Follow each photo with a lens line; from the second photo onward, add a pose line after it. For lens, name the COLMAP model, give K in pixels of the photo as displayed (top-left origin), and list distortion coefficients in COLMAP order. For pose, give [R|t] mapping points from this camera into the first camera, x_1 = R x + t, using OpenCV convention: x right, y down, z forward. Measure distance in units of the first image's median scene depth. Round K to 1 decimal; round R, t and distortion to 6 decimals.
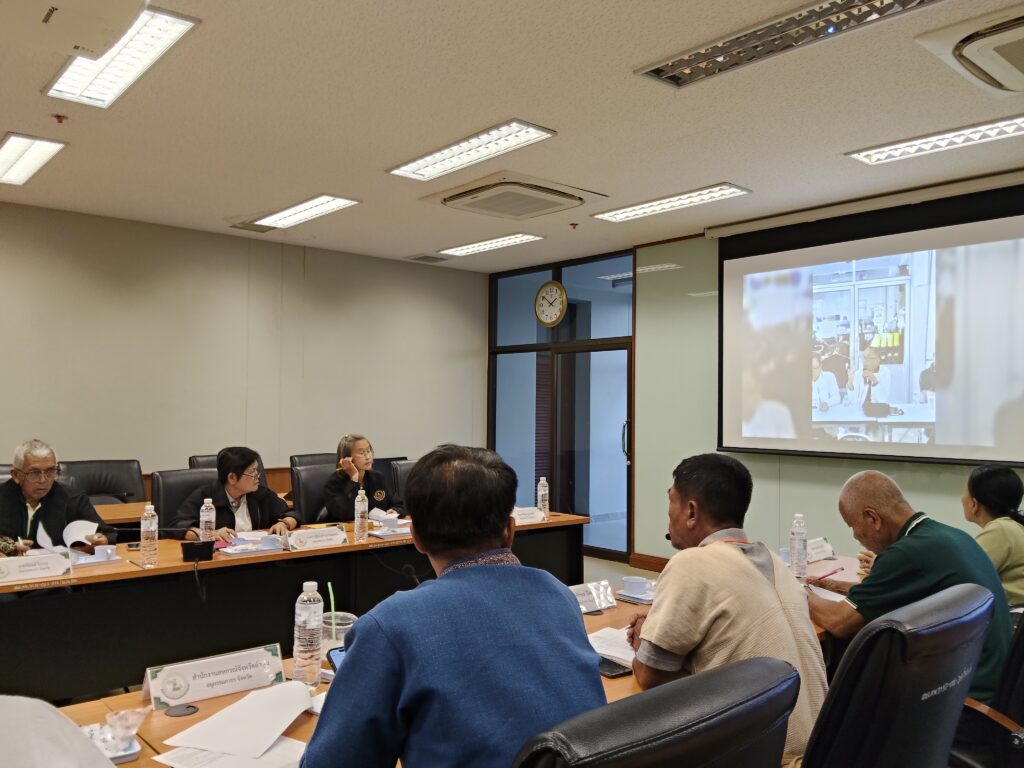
lens RADIAL K [[804.2, 0, 512.0], [0, 804.2, 384.0], [0, 0, 1]] dist [0.089649, -0.153583]
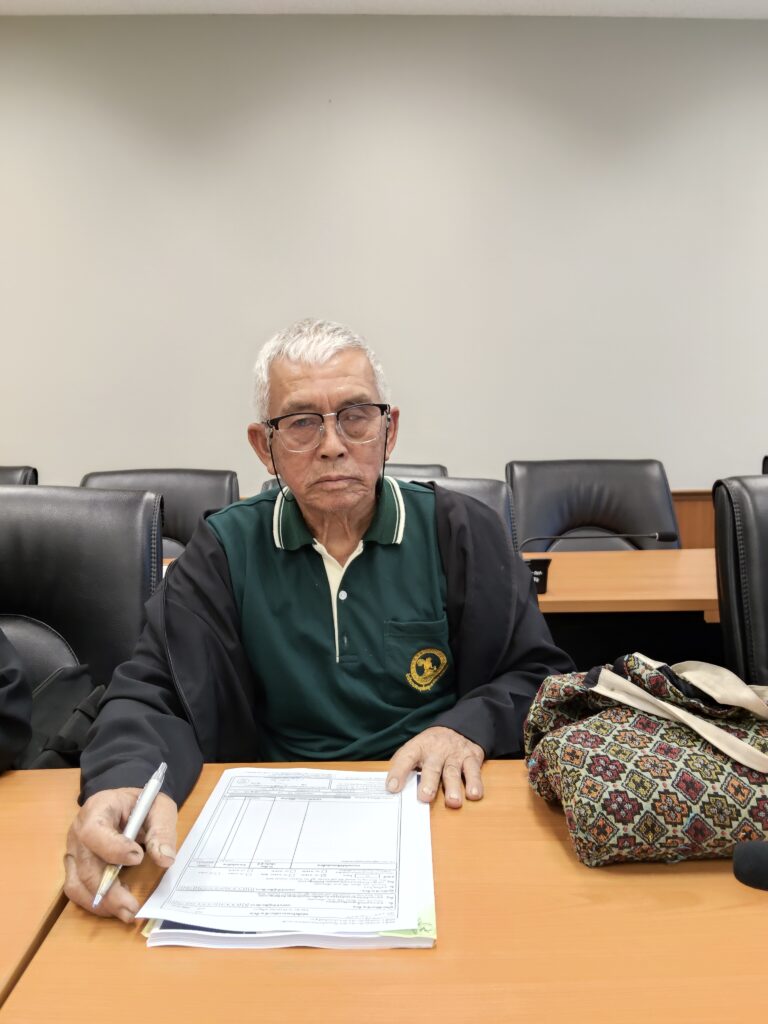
lens RADIAL K [[804.2, 0, 384.0], [0, 804.2, 512.0], [0, 0, 1]] dist [0.089649, -0.153583]
pose [[0.738894, 0.020424, -0.673512, -0.262377], [0.050151, 0.995101, 0.085197, 0.077038], [0.671952, -0.096729, 0.734250, 0.547196]]
